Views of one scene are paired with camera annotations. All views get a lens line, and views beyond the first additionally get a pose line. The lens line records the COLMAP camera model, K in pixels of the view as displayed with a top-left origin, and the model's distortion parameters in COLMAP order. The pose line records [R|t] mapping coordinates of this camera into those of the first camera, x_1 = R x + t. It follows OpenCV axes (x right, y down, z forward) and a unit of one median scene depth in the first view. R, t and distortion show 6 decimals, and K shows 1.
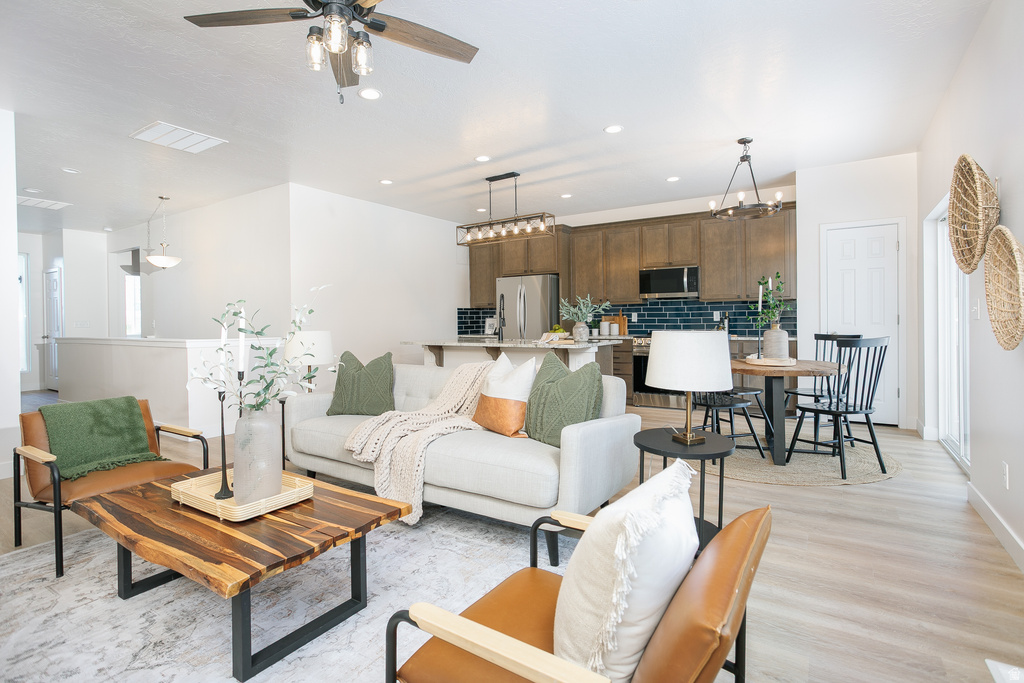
lens RADIAL K [[497.0, 0, 507.2], [0, 497.0, 338.6], [0, 0, 1]] dist [-0.031453, 0.015653]
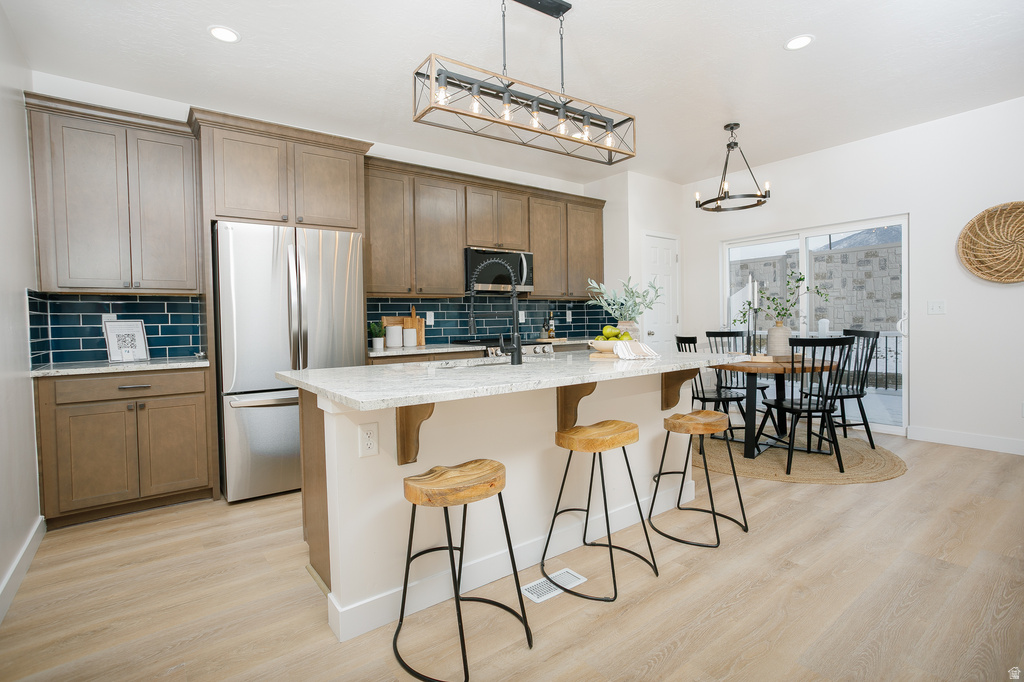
lens RADIAL K [[497.0, 0, 511.8], [0, 497.0, 338.3], [0, 0, 1]] dist [-0.031453, 0.015653]
pose [[0.329773, -0.031373, 0.943539, -0.373247], [0.048858, 0.998675, 0.016131, -0.023574], [-0.942795, 0.040780, 0.330869, 0.740257]]
